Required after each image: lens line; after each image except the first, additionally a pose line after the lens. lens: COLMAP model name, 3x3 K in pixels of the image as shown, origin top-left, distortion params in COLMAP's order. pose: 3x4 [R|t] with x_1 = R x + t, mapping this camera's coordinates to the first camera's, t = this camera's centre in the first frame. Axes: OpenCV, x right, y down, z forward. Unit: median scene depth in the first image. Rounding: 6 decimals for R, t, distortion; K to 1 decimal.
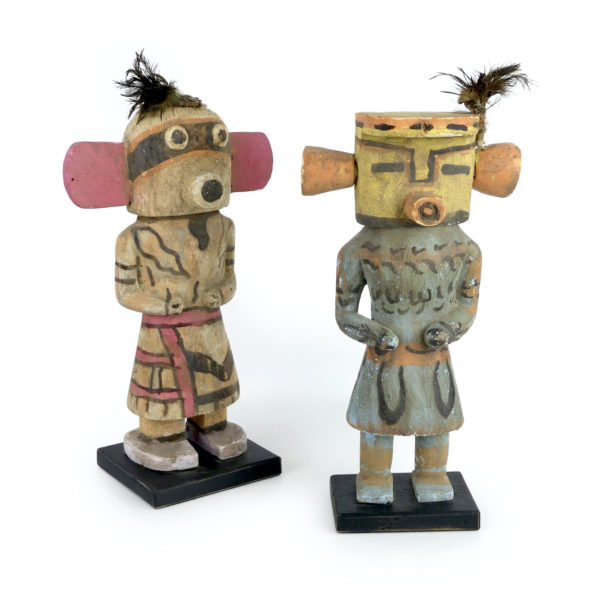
lens RADIAL K [[1031.4, 0, 298.6], [0, 1031.4, 283.7], [0, 0, 1]] dist [-0.033277, 0.000000]
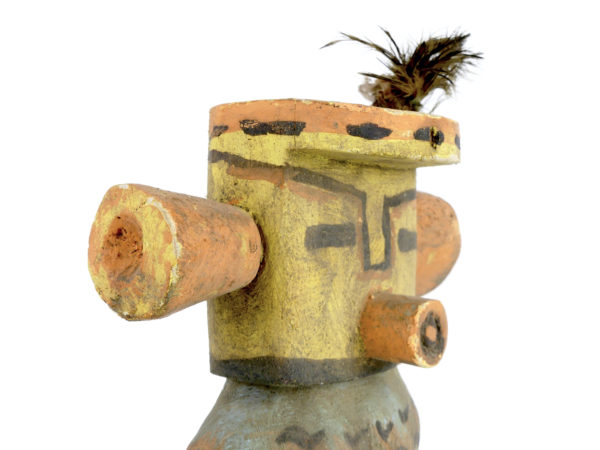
lens RADIAL K [[1083.5, 0, 300.9], [0, 1083.5, 237.8], [0, 0, 1]] dist [-0.083854, 0.000000]
pose [[0.661536, -0.008597, 0.749864, -0.238435], [0.135279, 0.984898, -0.108052, -0.065953], [-0.737611, 0.172920, 0.652708, 0.715459]]
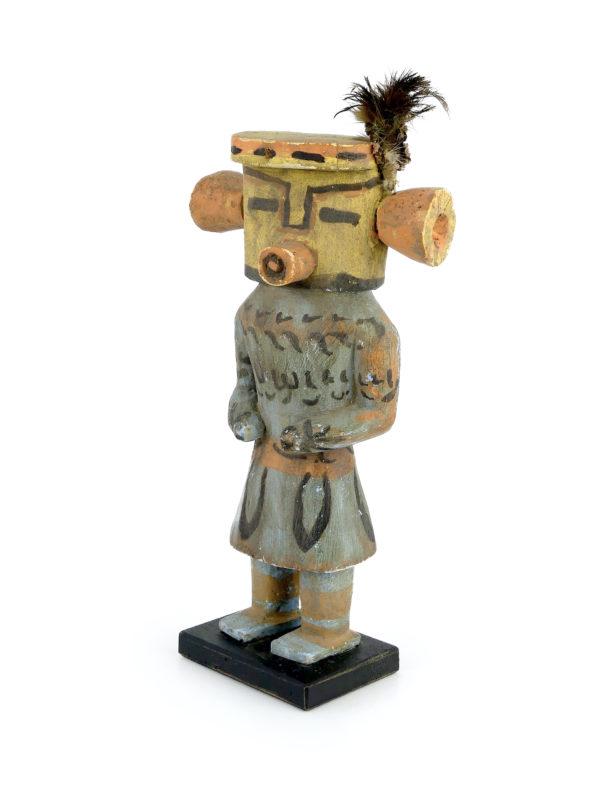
lens RADIAL K [[1444.7, 0, 299.5], [0, 1444.7, 399.8], [0, 0, 1]] dist [-0.083854, 0.000000]
pose [[0.694231, 0.184426, -0.695723, 0.860078], [-0.172780, 0.981052, 0.087652, -0.067619], [0.698706, 0.059356, 0.712942, 0.259748]]
